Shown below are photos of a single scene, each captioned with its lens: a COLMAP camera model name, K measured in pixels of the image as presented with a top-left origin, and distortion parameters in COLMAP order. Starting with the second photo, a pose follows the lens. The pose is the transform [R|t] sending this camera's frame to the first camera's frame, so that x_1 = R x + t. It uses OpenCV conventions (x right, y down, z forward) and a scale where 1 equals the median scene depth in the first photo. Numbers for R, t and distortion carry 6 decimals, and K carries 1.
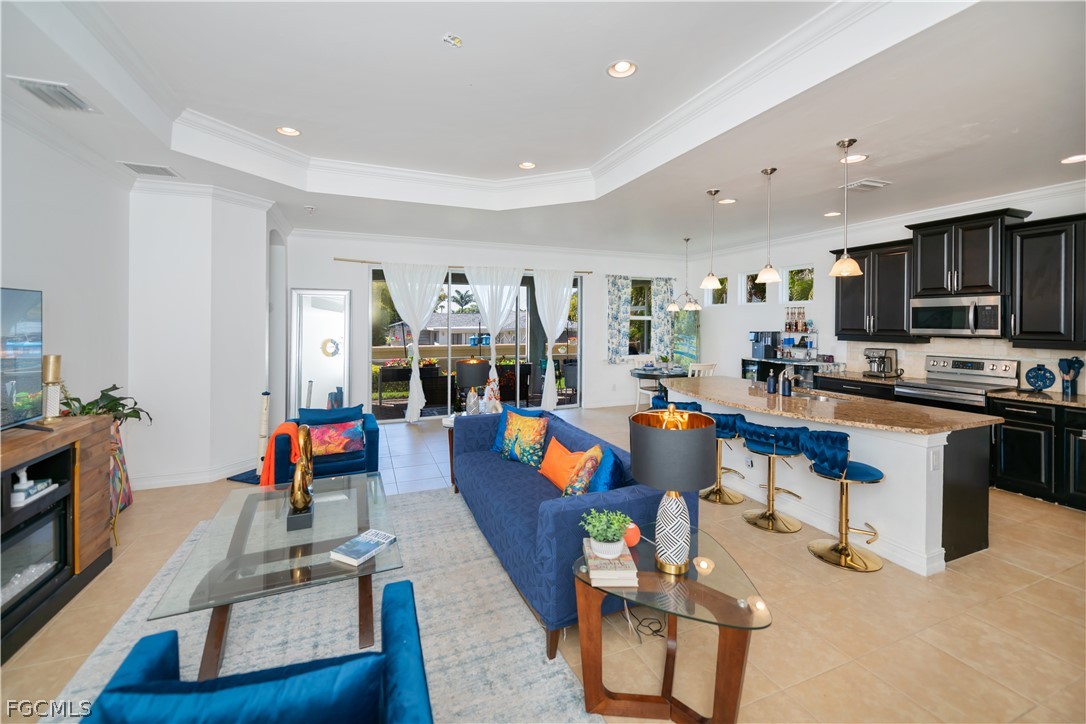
lens RADIAL K [[444.4, 0, 540.5], [0, 444.4, 325.0], [0, 0, 1]] dist [-0.002127, -0.000629]
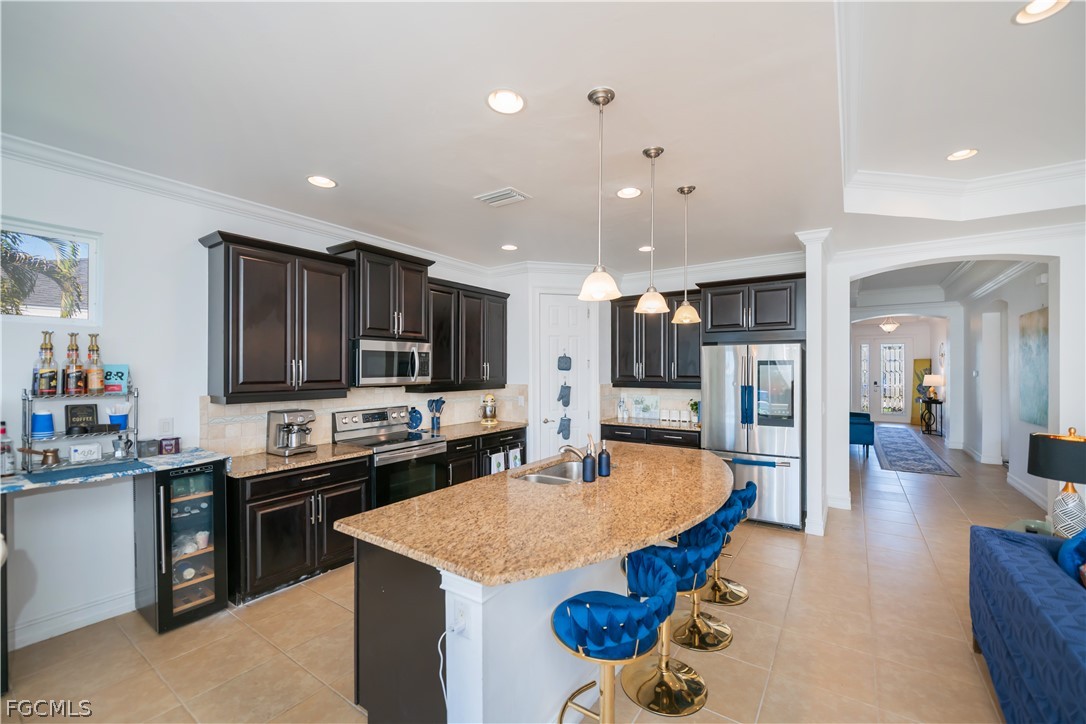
lens RADIAL K [[439.7, 0, 546.2], [0, 439.7, 366.2], [0, 0, 1]] dist [-0.001067, -0.000648]
pose [[-0.552155, 0.003168, 0.833735, 0.017861], [0.006466, 0.999979, 0.000483, -0.009094], [-0.833716, 0.005657, -0.552164, 0.974543]]
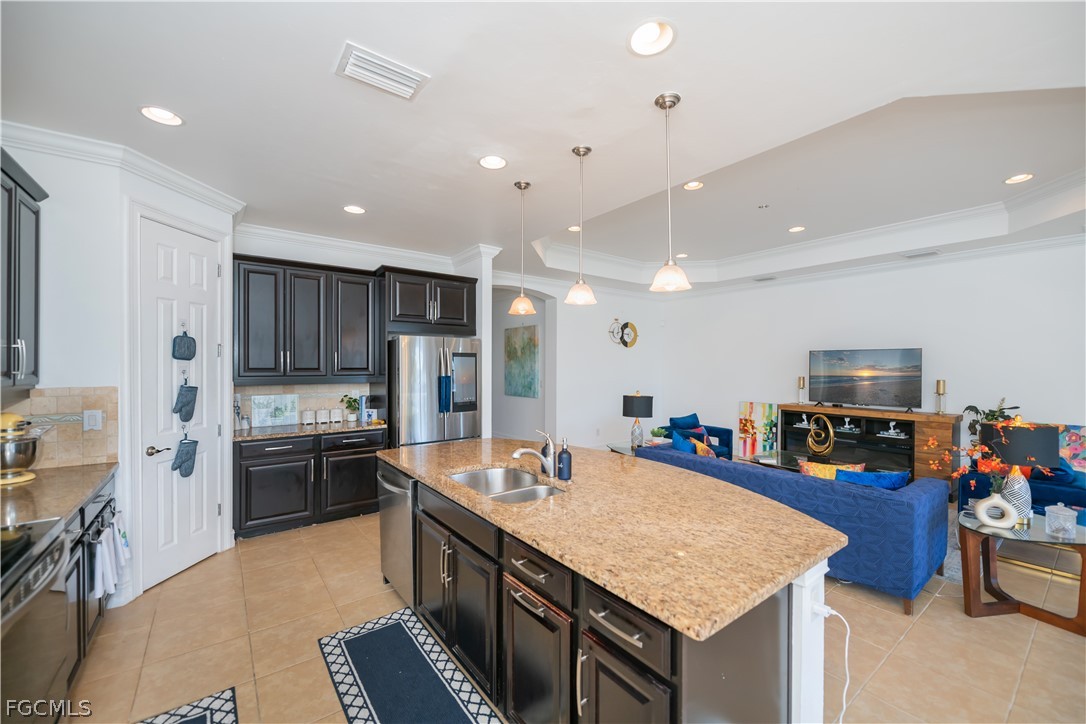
lens RADIAL K [[439.7, 0, 546.2], [0, 439.7, 366.2], [0, 0, 1]] dist [-0.001067, -0.000648]
pose [[-0.961540, -0.004982, -0.274620, 0.489575], [-0.007673, 0.999932, 0.008725, 0.000195], [0.274558, 0.010497, -0.961513, 1.077495]]
